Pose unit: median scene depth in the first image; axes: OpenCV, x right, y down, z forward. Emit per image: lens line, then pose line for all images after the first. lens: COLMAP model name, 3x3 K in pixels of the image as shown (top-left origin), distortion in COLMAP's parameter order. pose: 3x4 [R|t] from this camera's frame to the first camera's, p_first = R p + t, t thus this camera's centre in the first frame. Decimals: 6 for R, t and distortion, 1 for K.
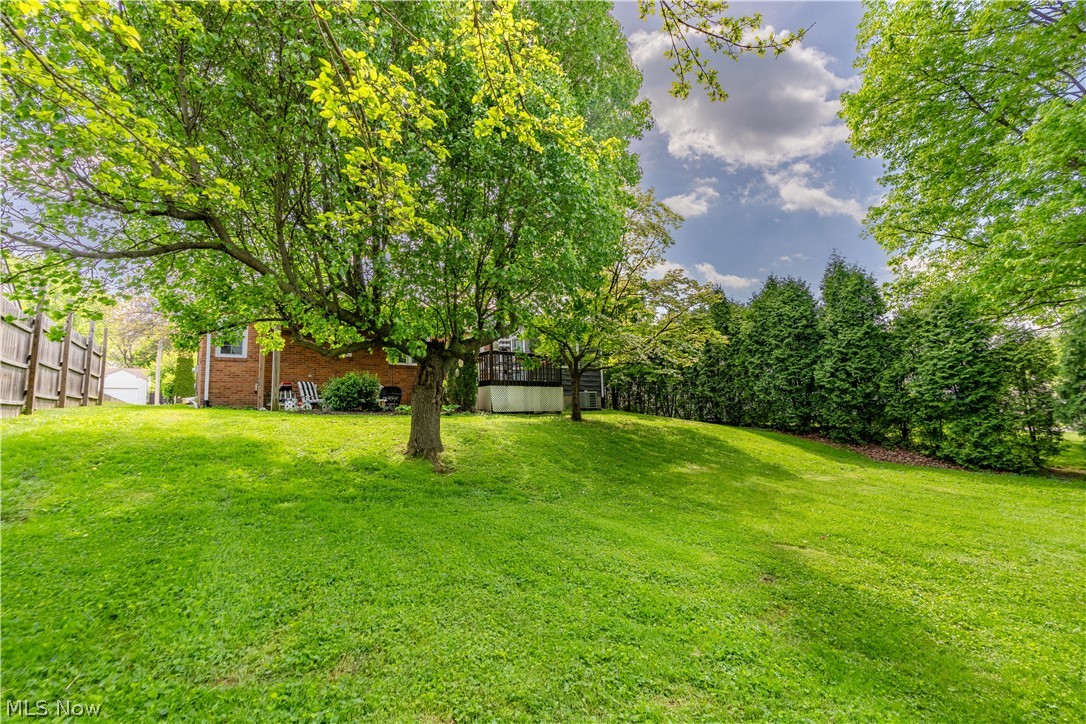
lens RADIAL K [[492.8, 0, 541.8], [0, 492.8, 362.9], [0, 0, 1]] dist [-0.005181, 0.000714]
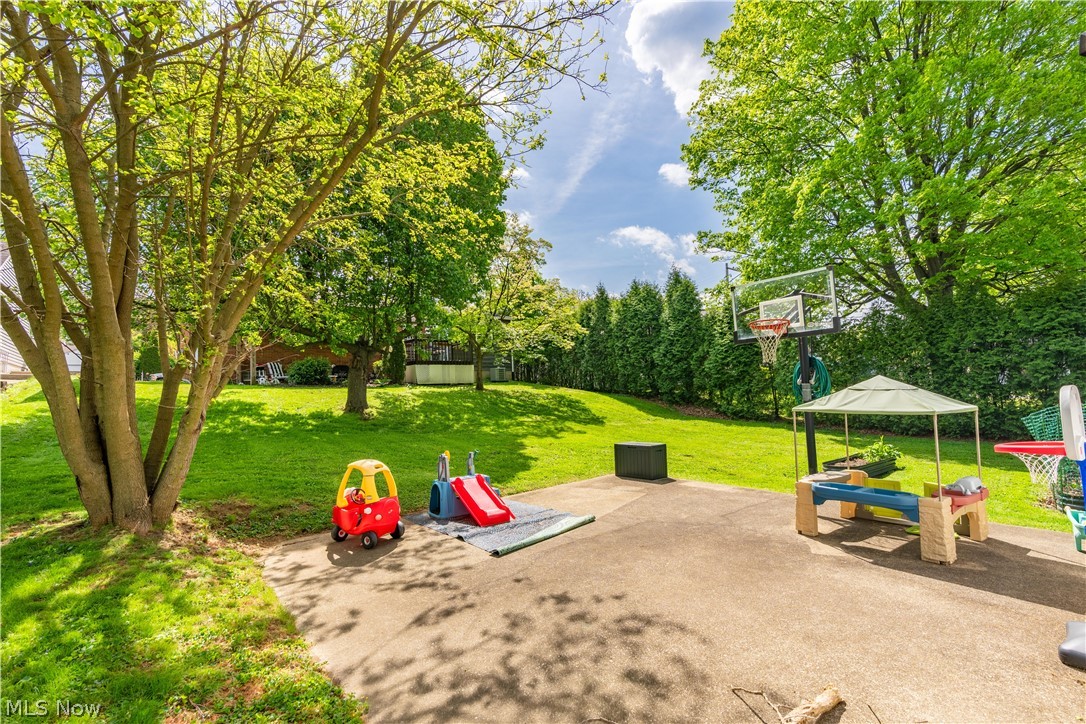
lens RADIAL K [[492.8, 0, 543.9], [0, 492.8, 364.0], [0, 0, 1]] dist [-0.005181, 0.000714]
pose [[0.997258, -0.006502, 0.073721, 0.150278], [0.002104, 0.998222, 0.059569, -0.036656], [-0.073977, -0.059251, 0.995498, -0.378006]]
